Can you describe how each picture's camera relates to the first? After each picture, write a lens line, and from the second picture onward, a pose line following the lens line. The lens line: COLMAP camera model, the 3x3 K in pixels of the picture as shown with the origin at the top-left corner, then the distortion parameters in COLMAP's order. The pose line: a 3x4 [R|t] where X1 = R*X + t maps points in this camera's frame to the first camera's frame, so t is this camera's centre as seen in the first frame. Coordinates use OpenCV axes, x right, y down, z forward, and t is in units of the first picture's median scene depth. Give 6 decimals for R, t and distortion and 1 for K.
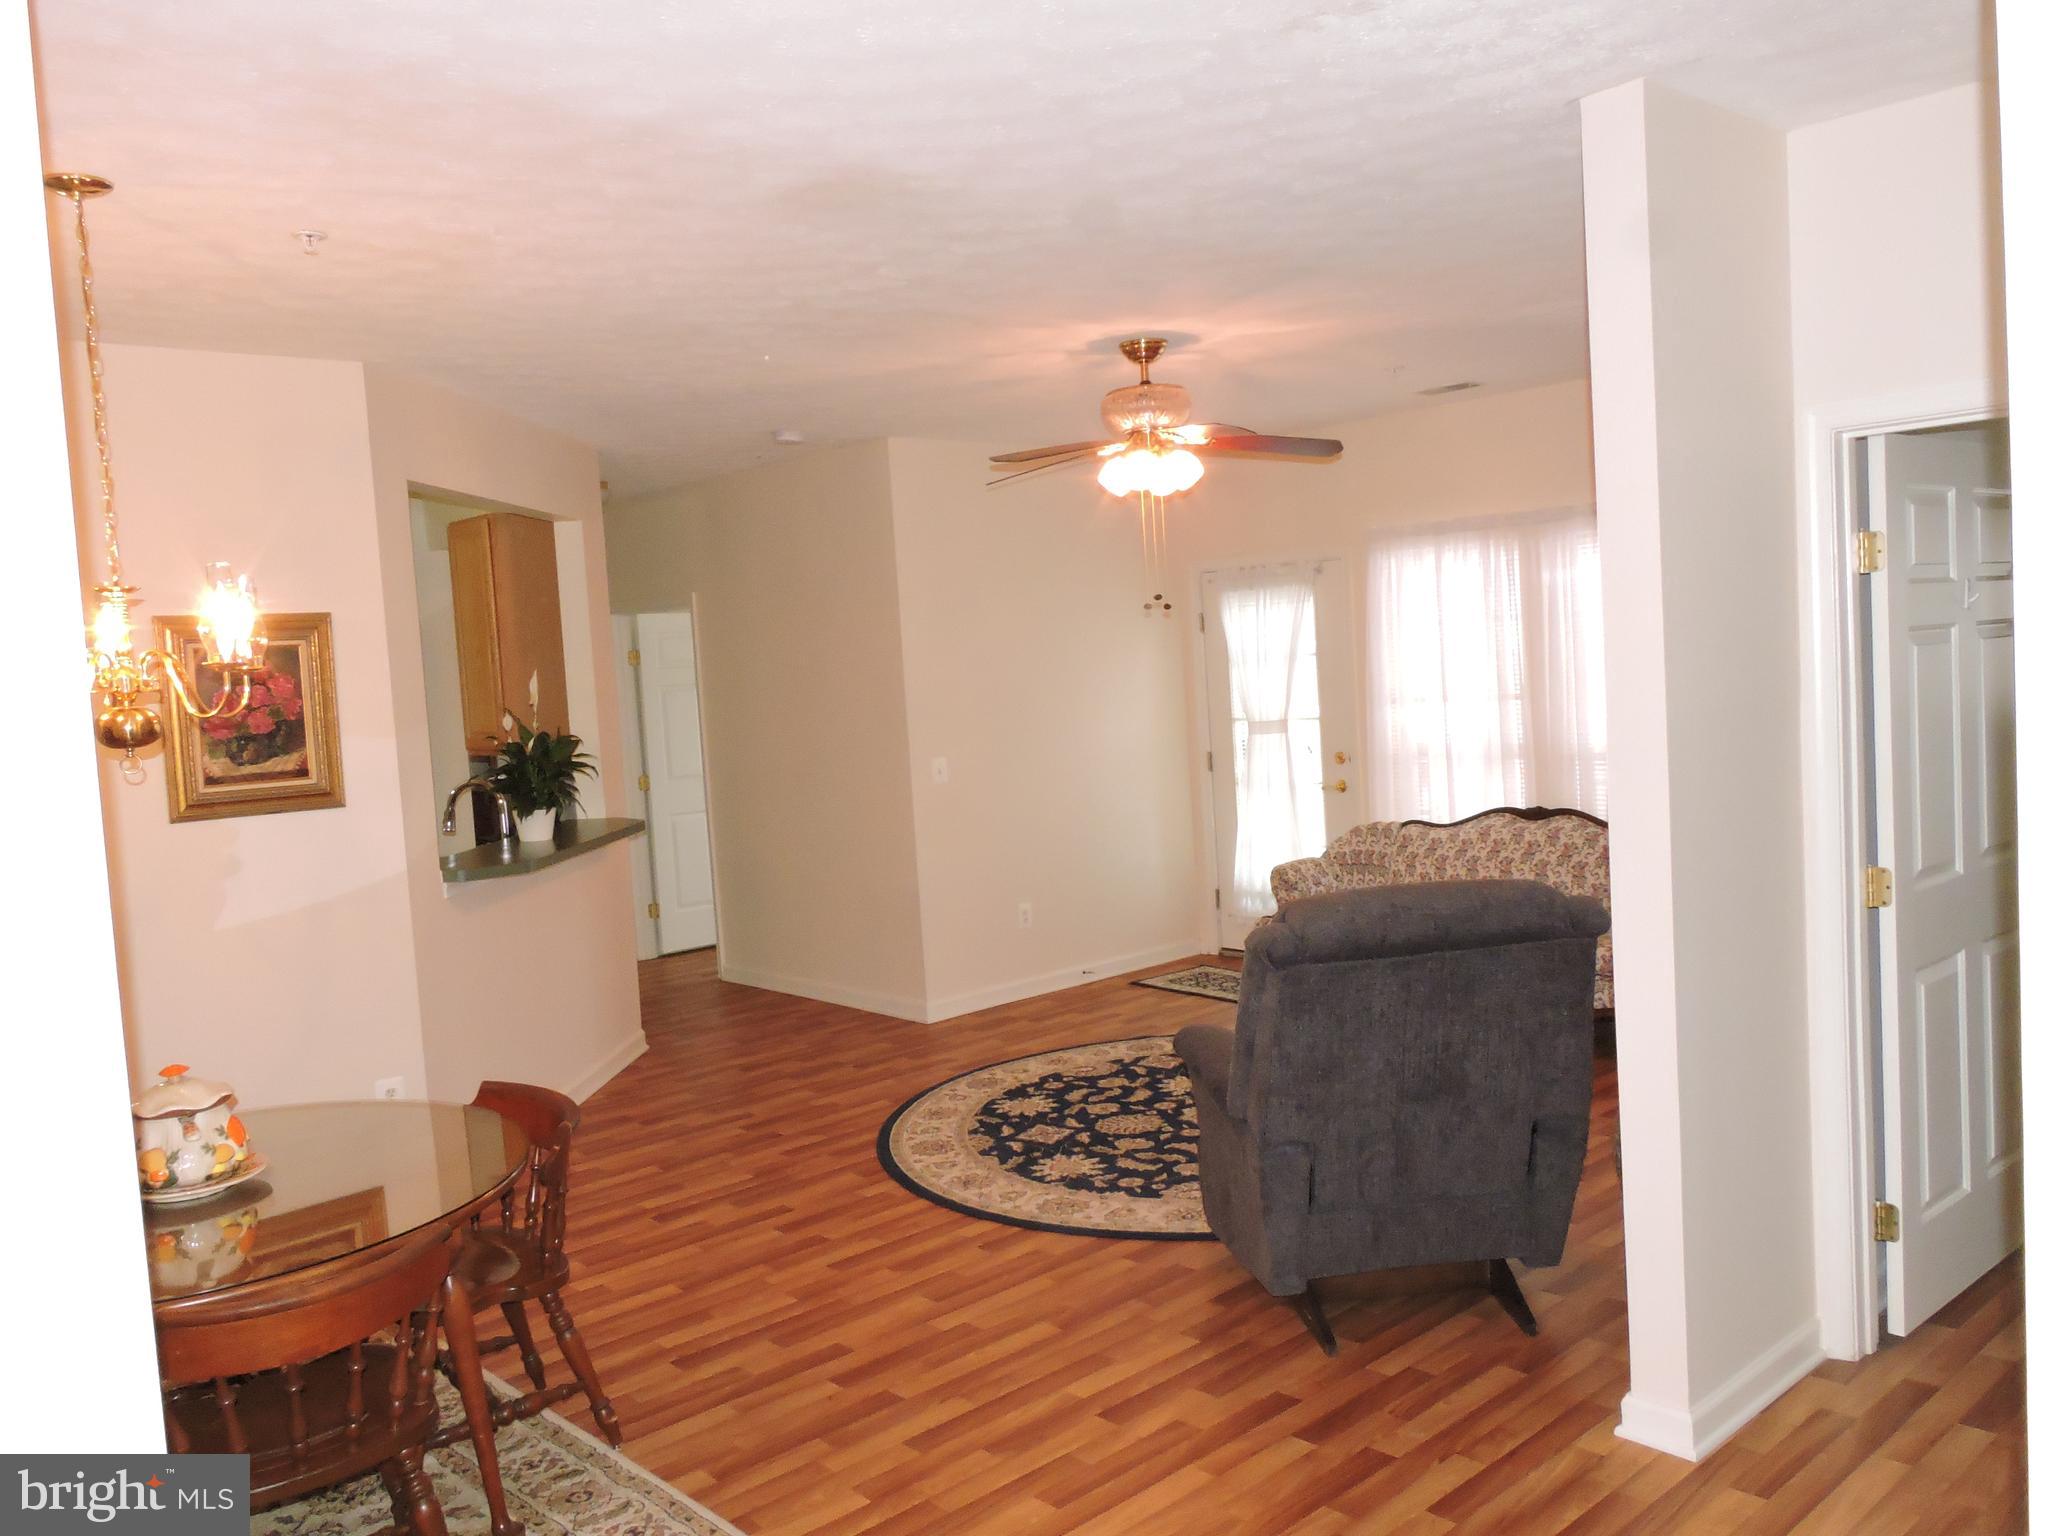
lens RADIAL K [[1610.6, 0, 1029.6], [0, 1610.6, 784.5], [0, 0, 1]] dist [-0.008711, -0.002607]
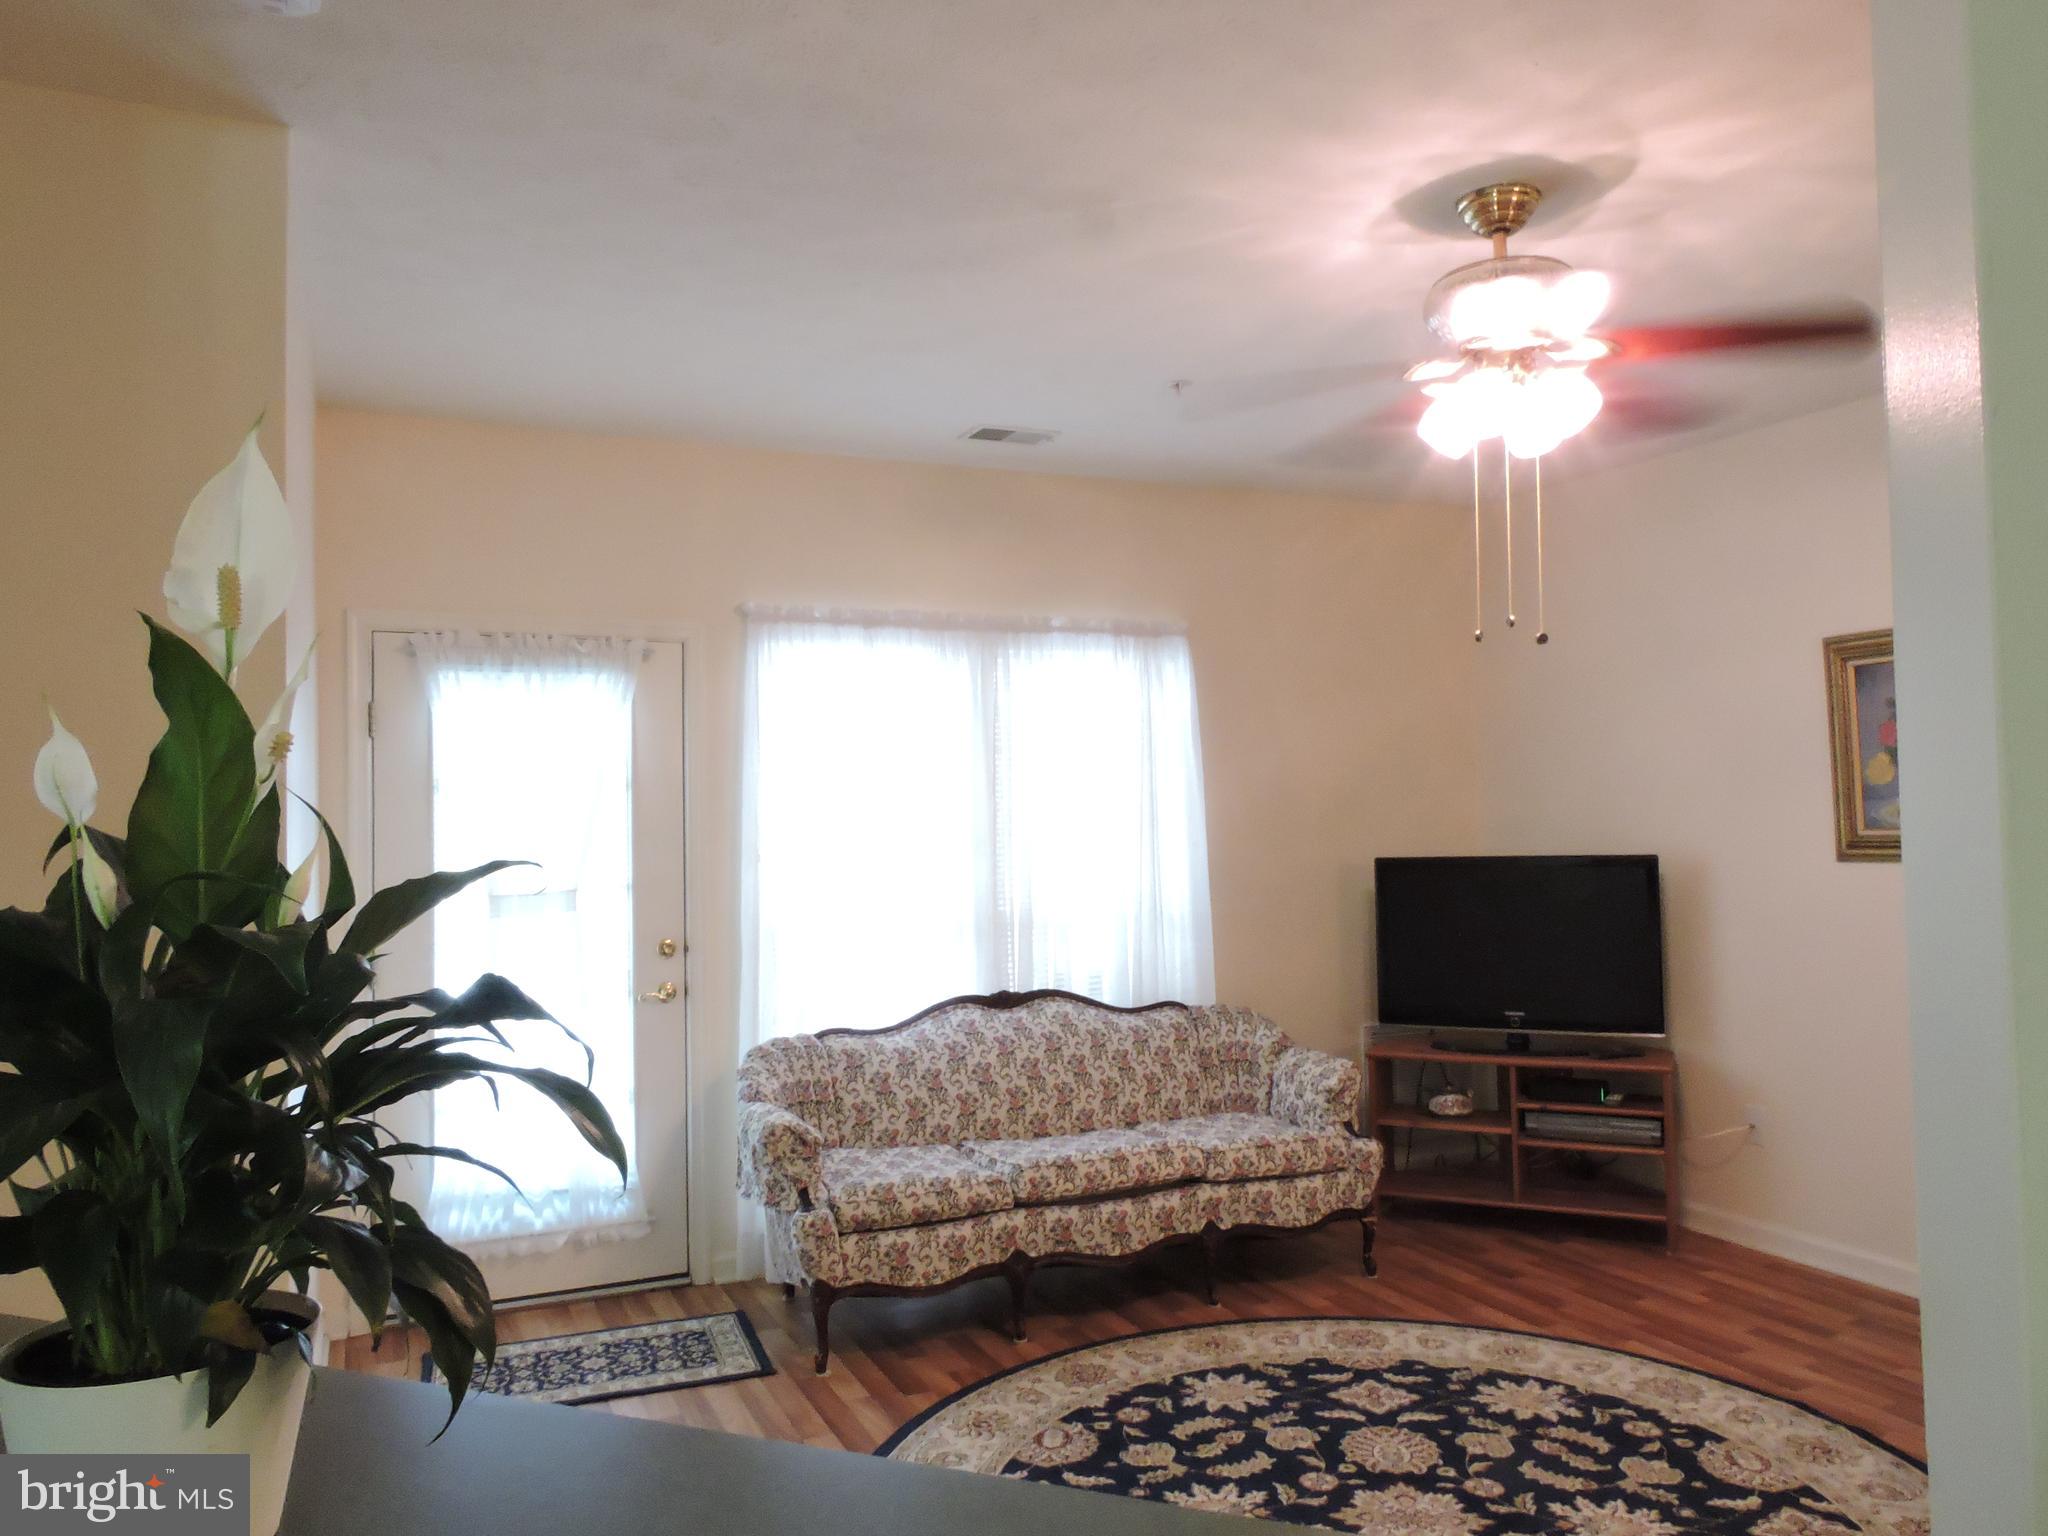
lens RADIAL K [[1468.0, 0, 1032.4], [0, 1468.0, 779.4], [0, 0, 1]] dist [0.000715, 0.002483]
pose [[0.303732, 0.079945, 0.949398, -0.476390], [0.075751, 0.991292, -0.107708, -0.013435], [-0.949741, 0.104632, 0.295031, 1.009656]]
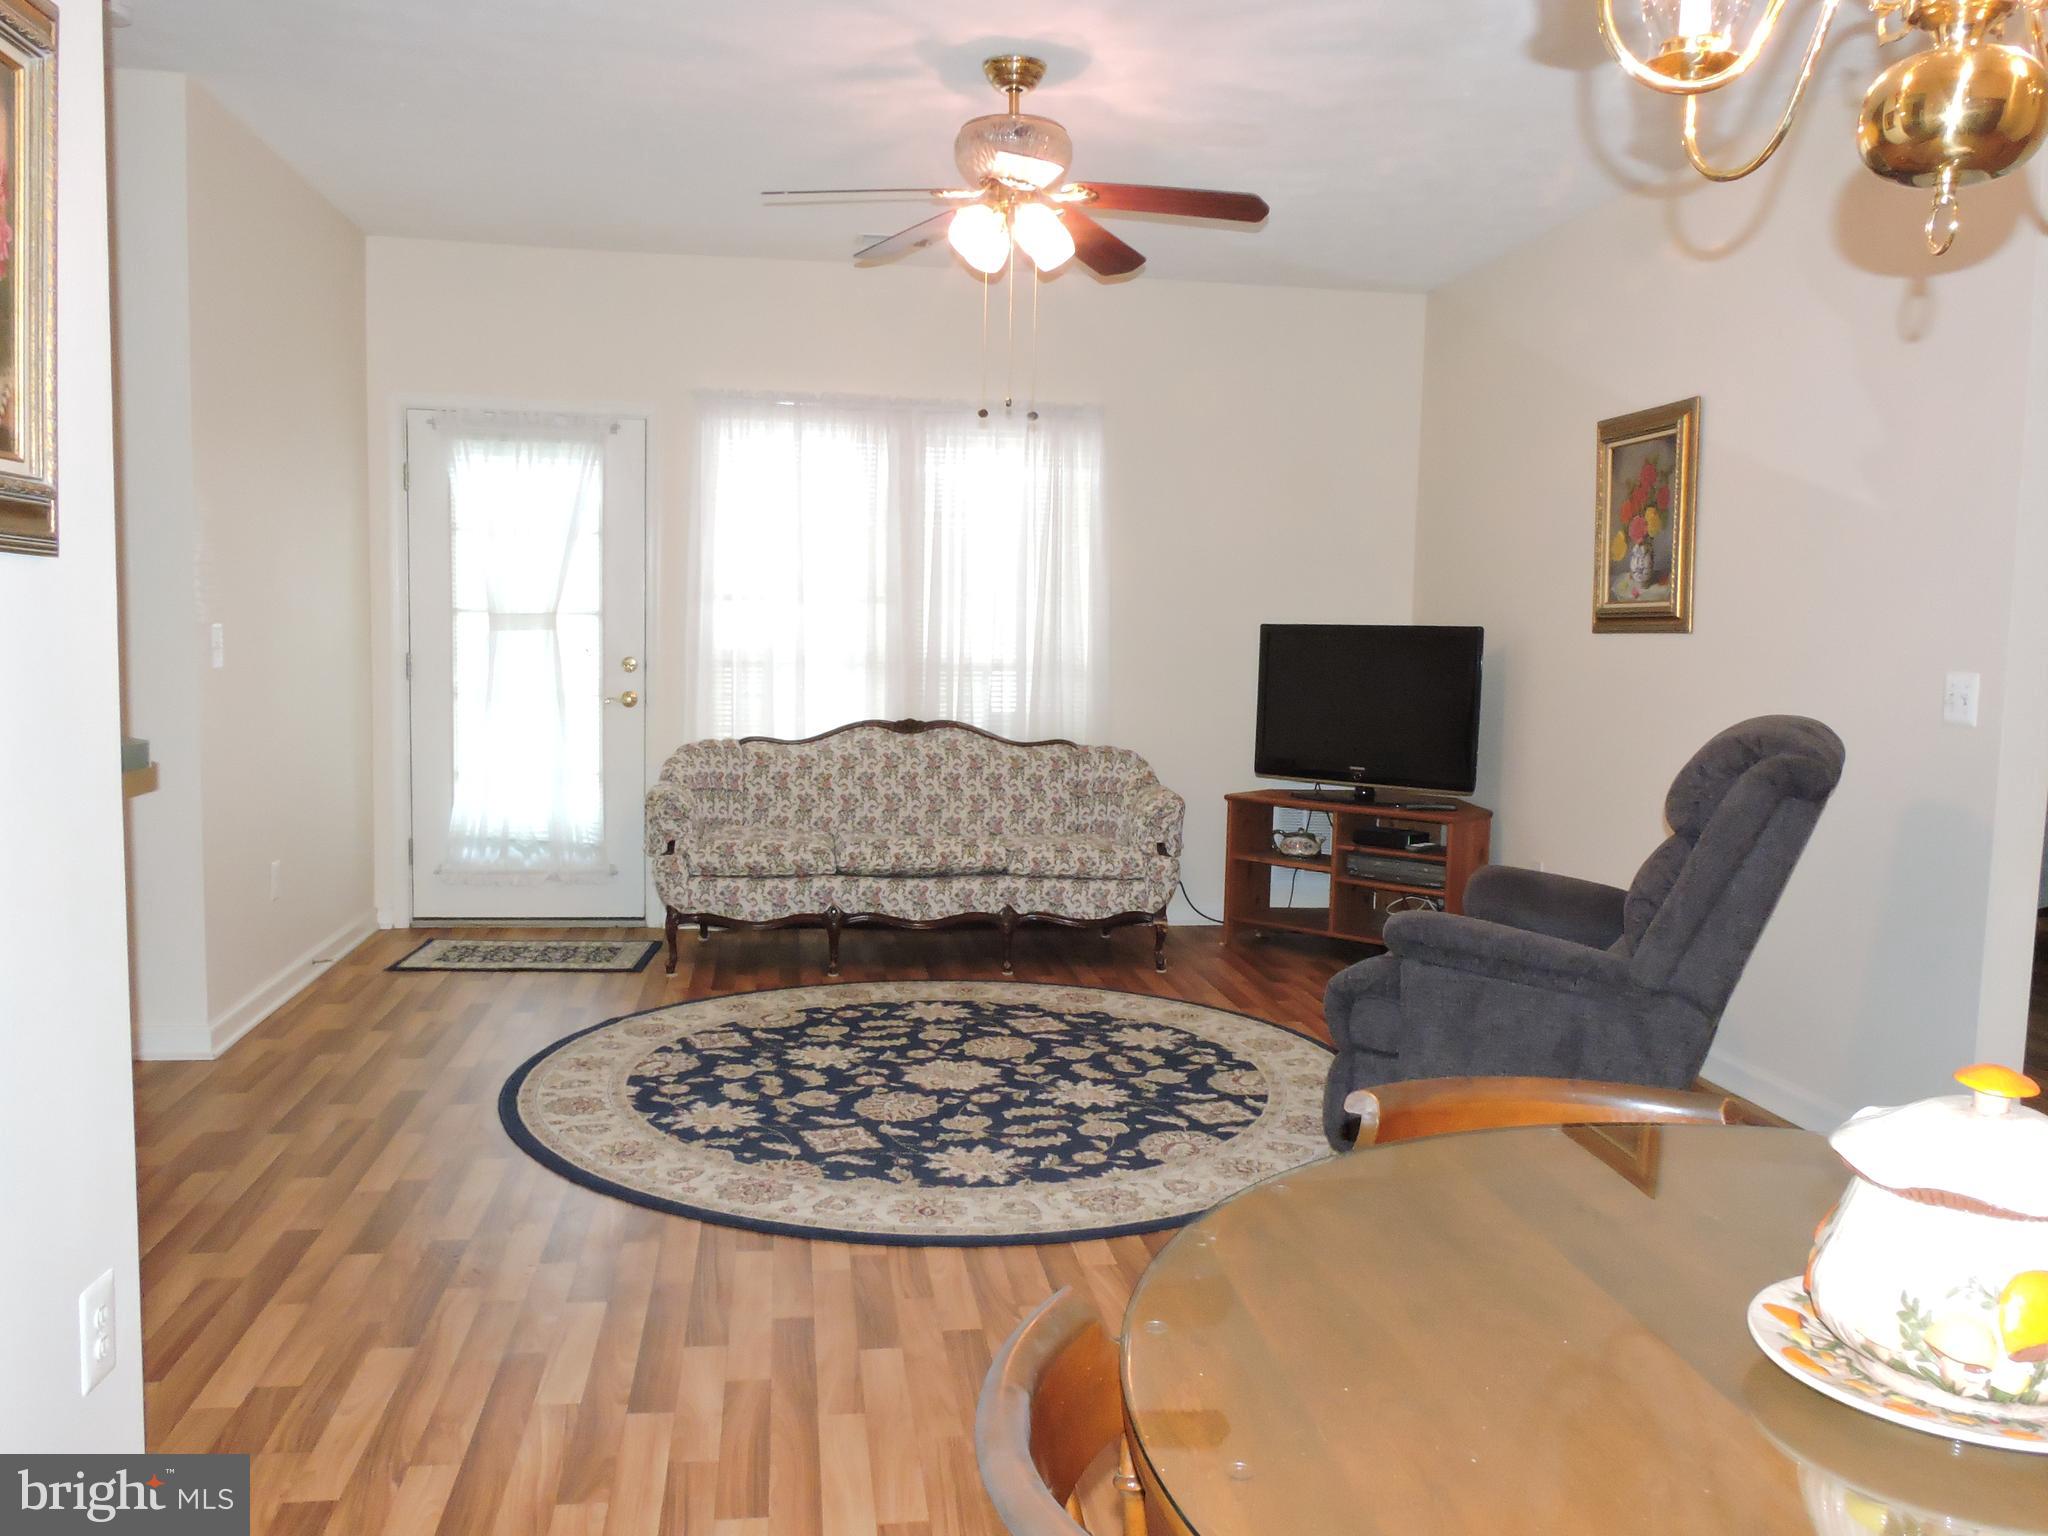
lens RADIAL K [[1610.6, 0, 1026.5], [0, 1610.6, 786.0], [0, 0, 1]] dist [-0.008711, -0.002607]
pose [[0.551890, -0.010628, 0.833850, -0.554374], [0.009944, 0.999932, 0.006163, 0.062069], [-0.833858, 0.004890, 0.551957, 0.568288]]
